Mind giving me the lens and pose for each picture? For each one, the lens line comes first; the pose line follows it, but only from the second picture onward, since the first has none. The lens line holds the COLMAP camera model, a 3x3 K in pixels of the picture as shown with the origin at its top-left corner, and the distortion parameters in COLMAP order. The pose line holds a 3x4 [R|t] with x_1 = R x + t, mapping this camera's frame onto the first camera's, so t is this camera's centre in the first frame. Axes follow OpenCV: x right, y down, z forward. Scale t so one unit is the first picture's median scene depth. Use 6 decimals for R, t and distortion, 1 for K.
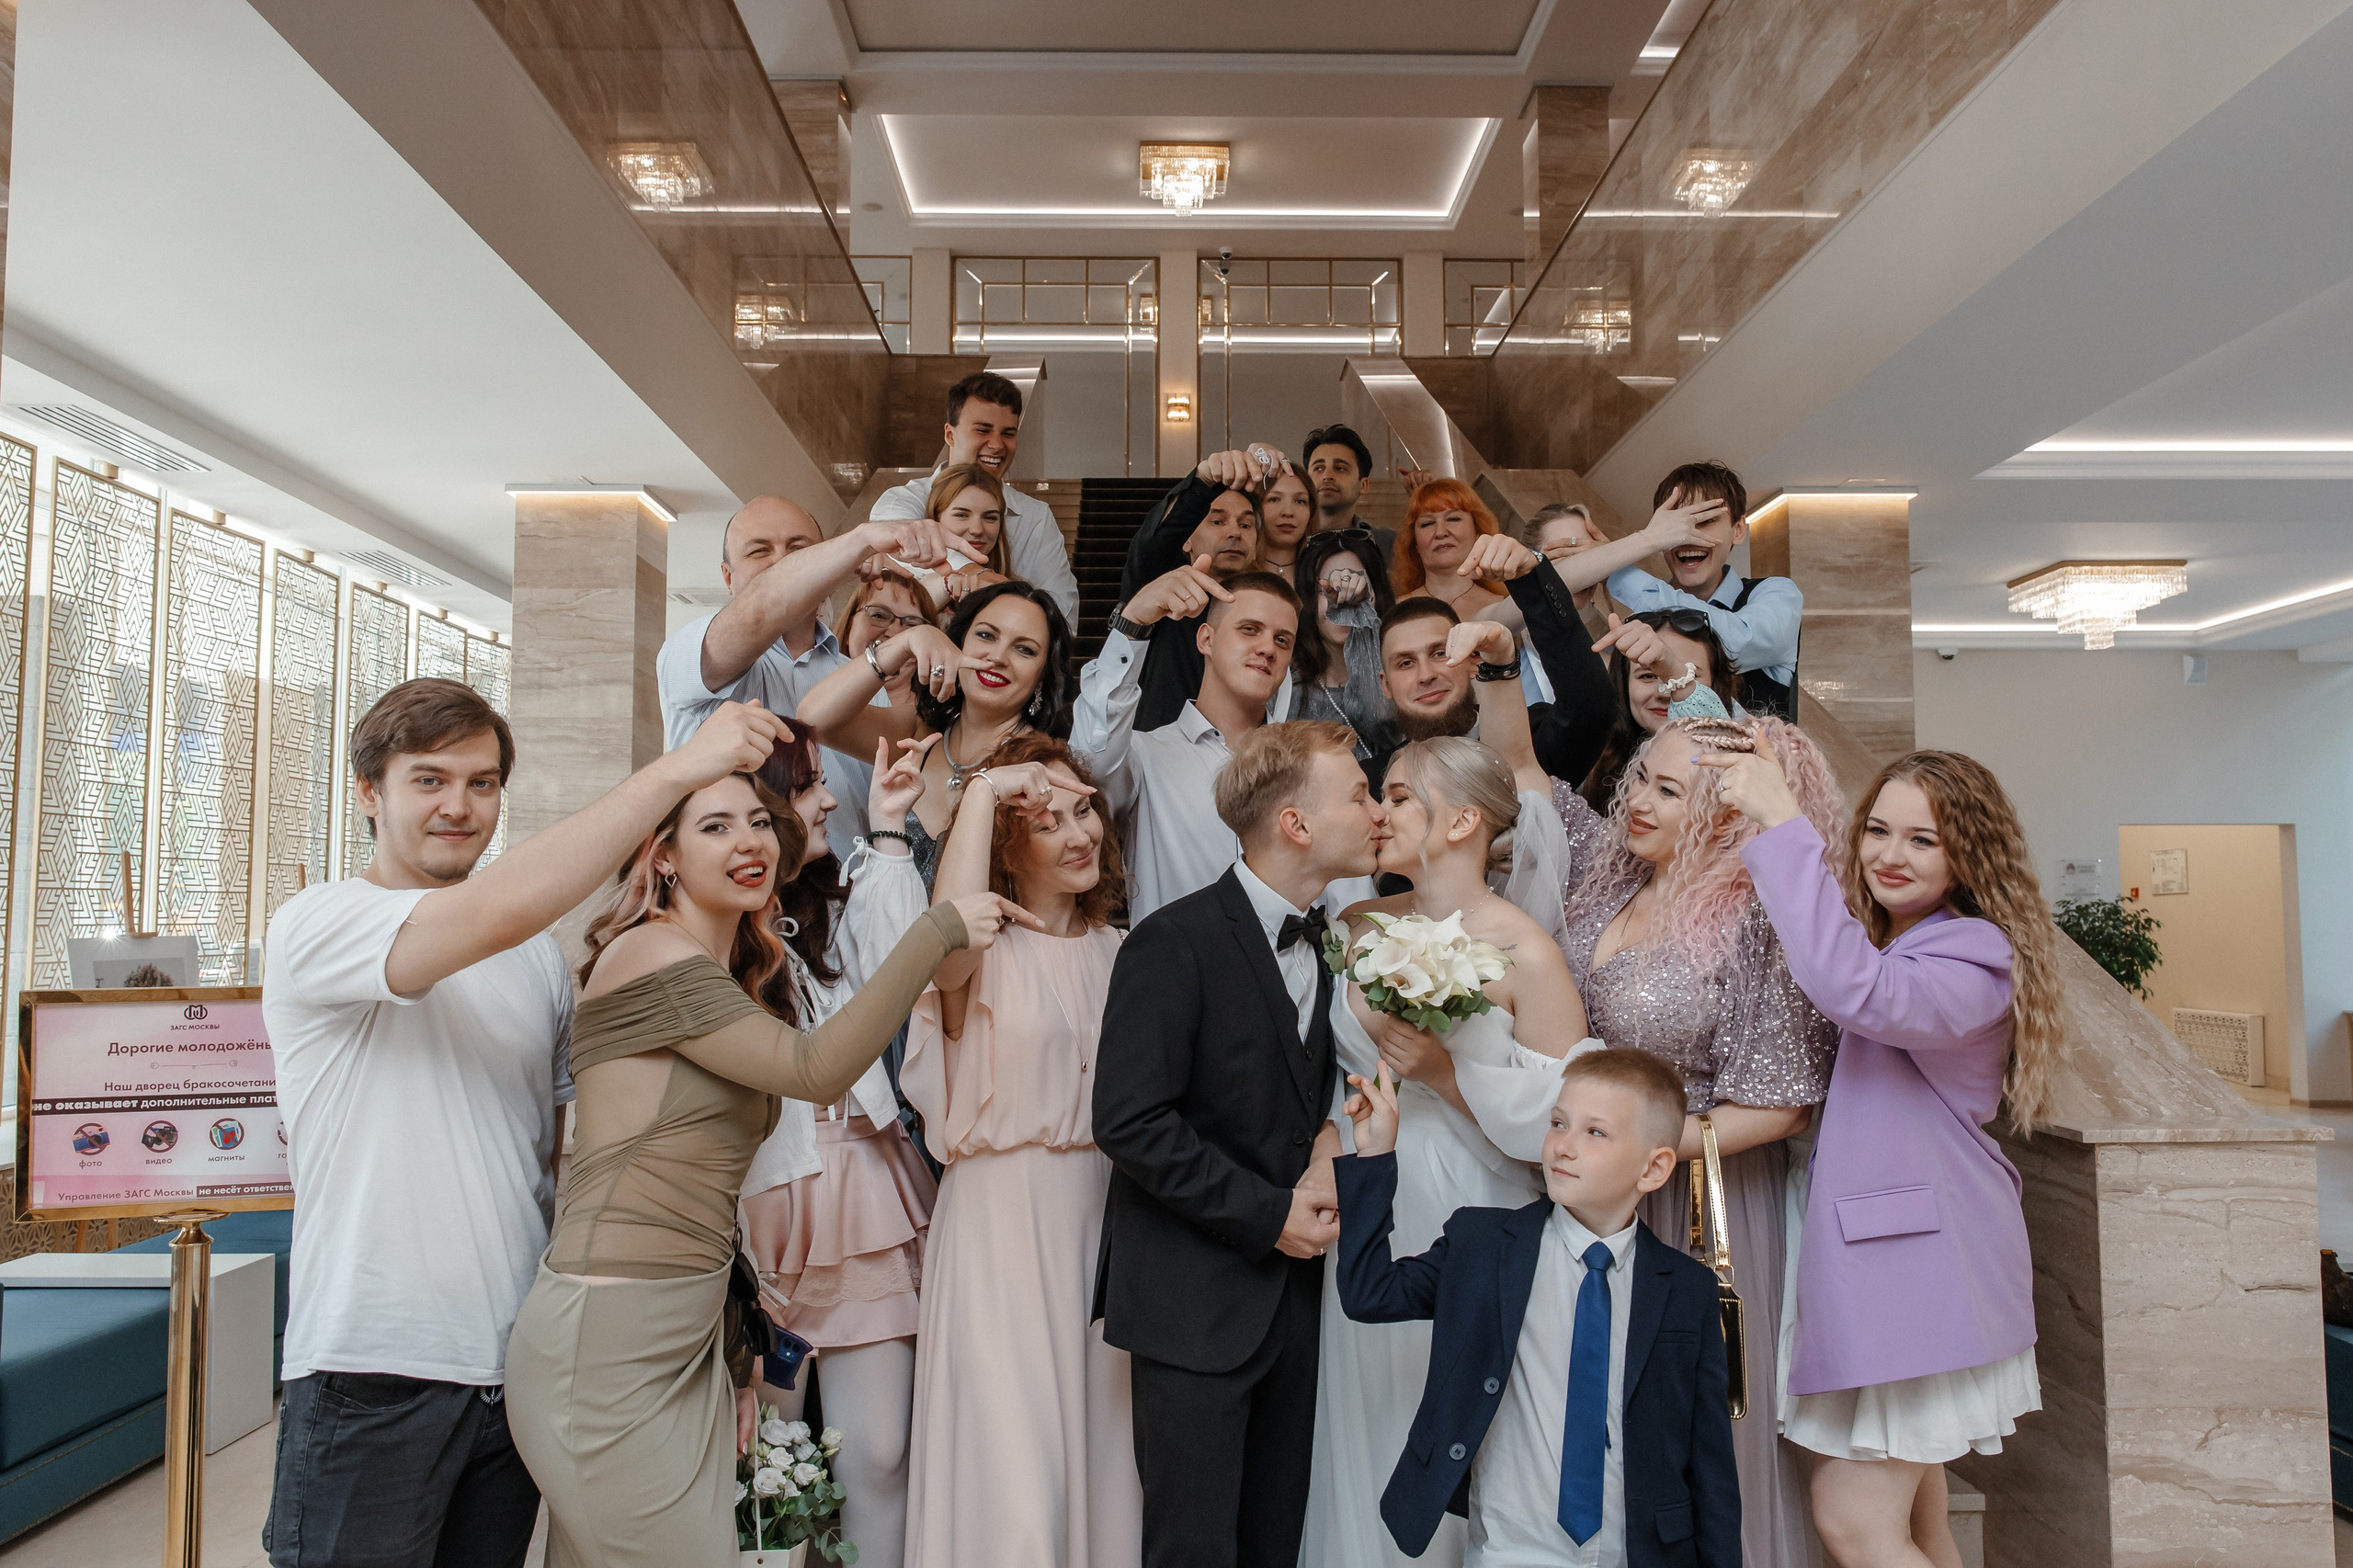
lens RADIAL K [[1898.0, 0, 1184.7], [0, 1898.0, 780.8], [0, 0, 1]] dist [-0.004365, -0.000051]
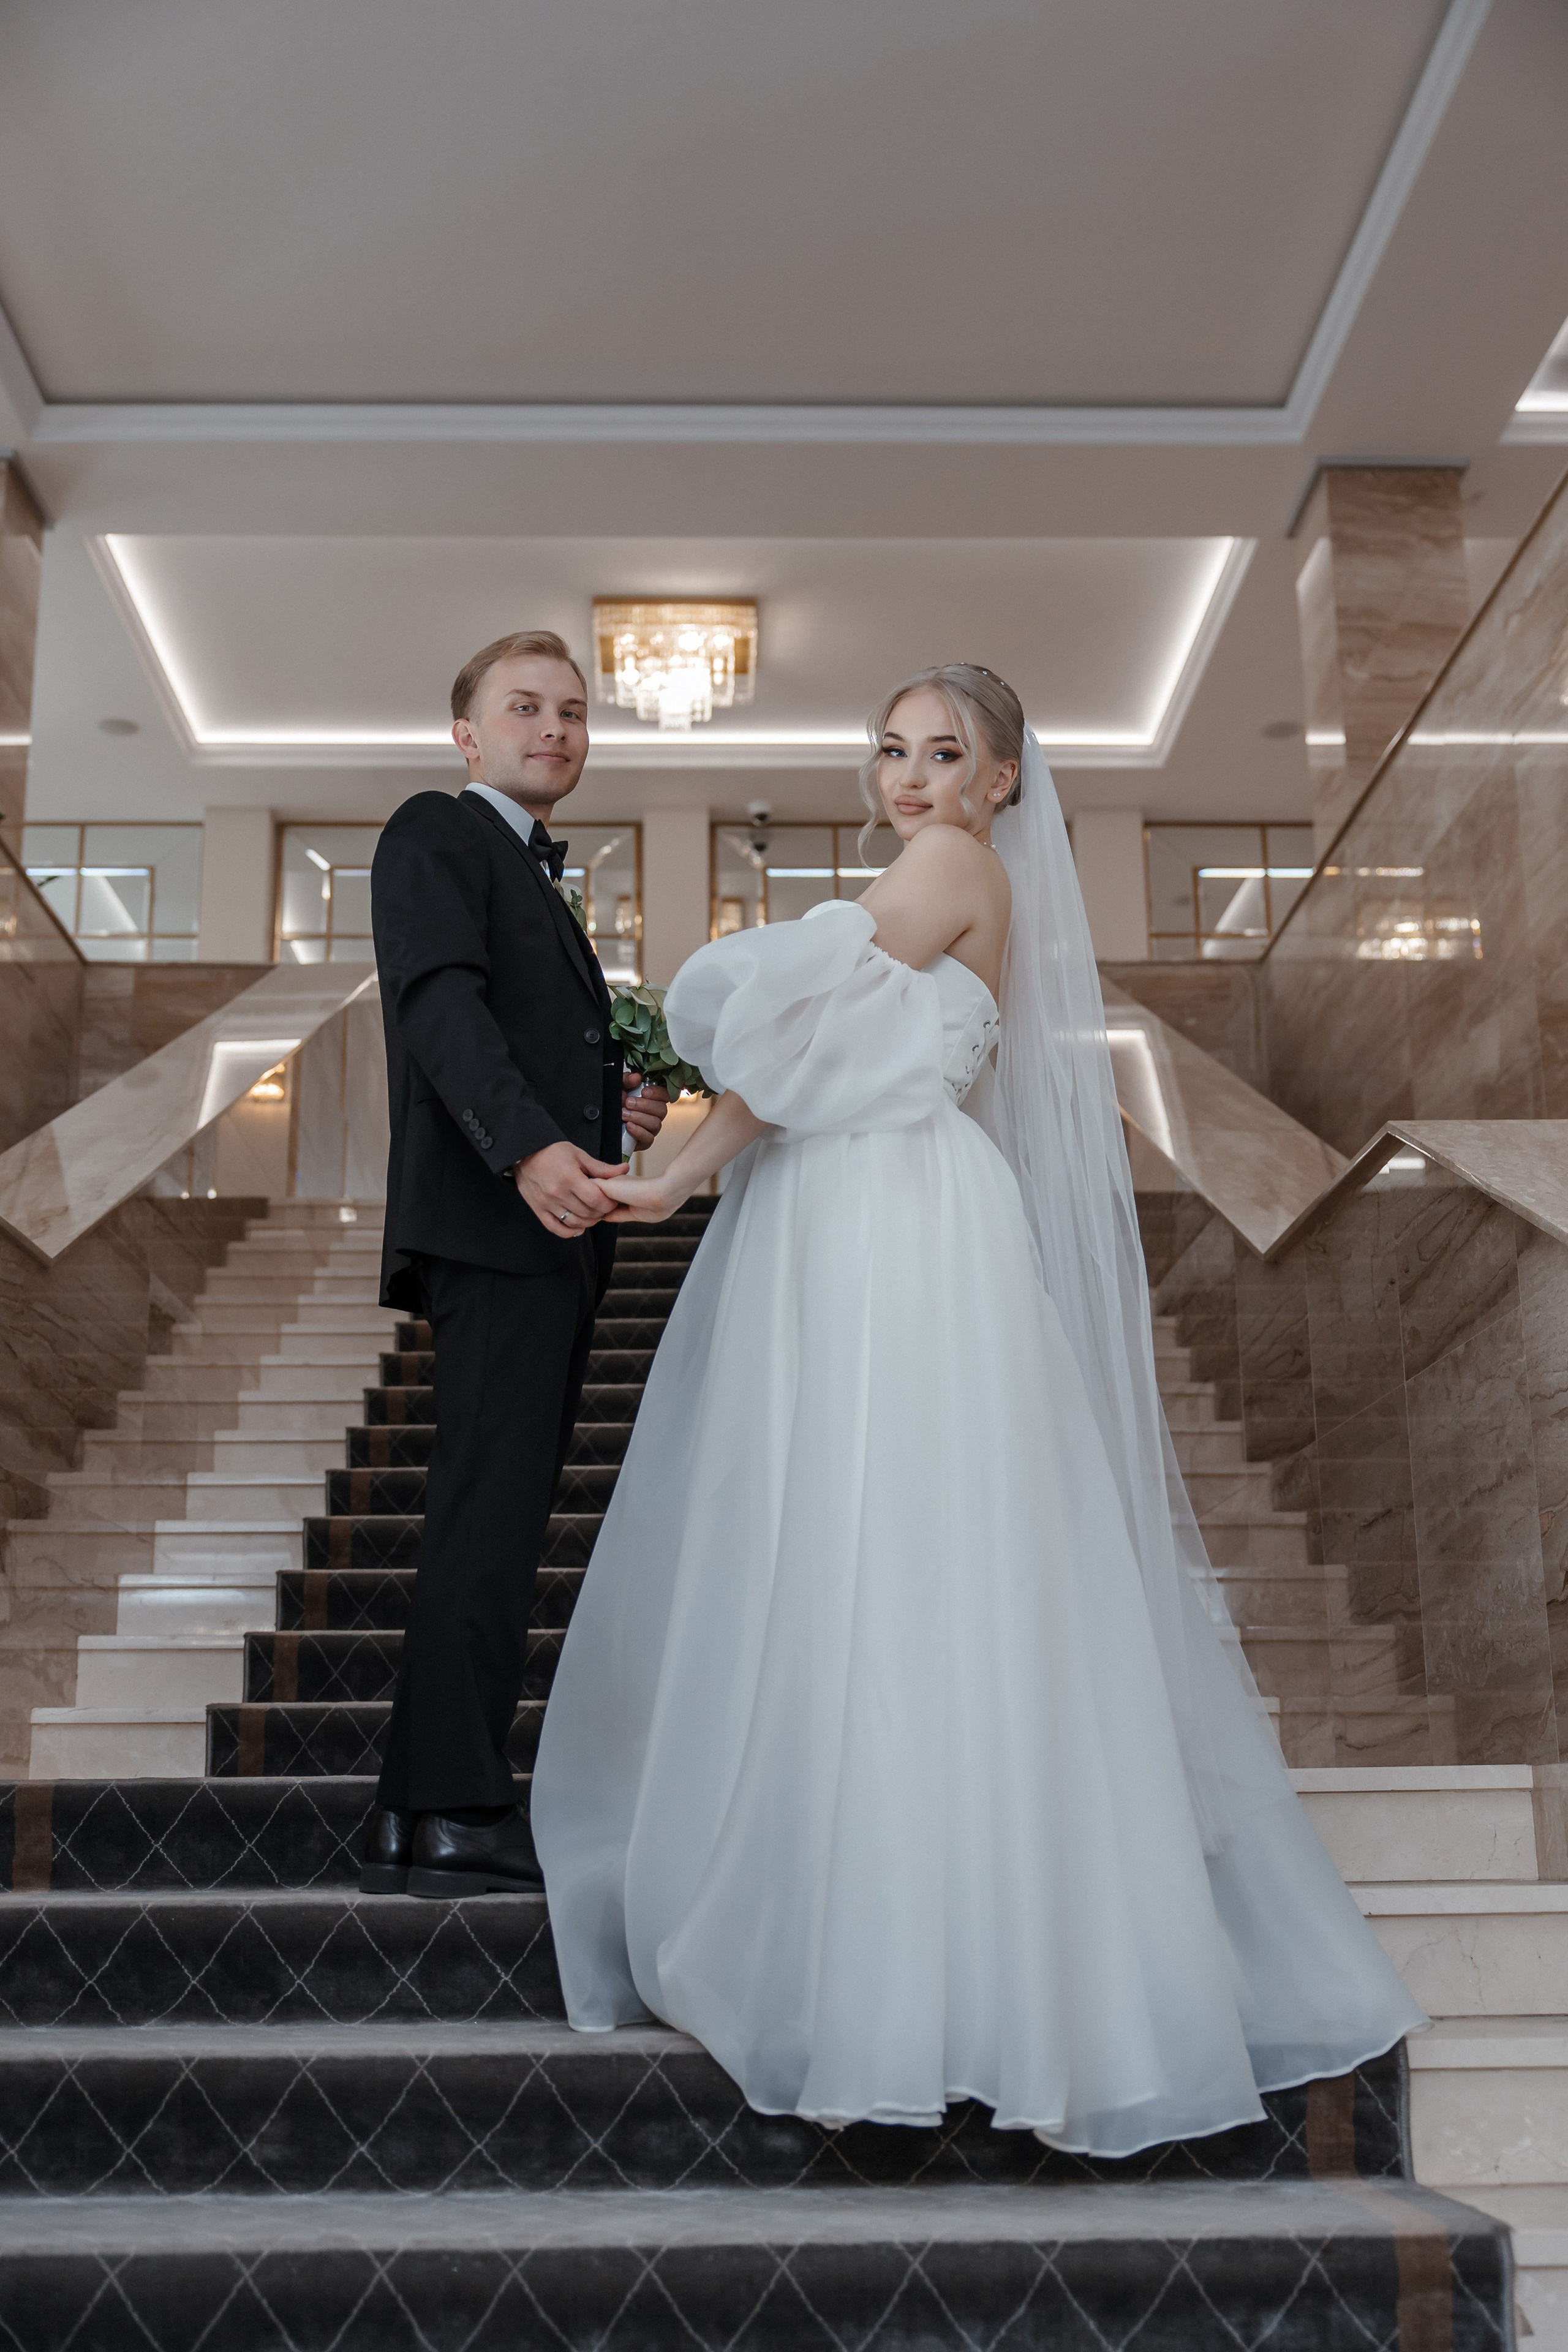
lens RADIAL K [[2557.2, 0, 784.0], [0, 2557.2, 1178.0], [0, 0, 1]] dist [0.010293, 0.000000]
pose [[0.999899, -0.007957, 0.011766, 0.022202], [0.009921, 0.984053, -0.177600, -0.040665], [-0.010165, 0.177698, 0.984032, 0.308255]]
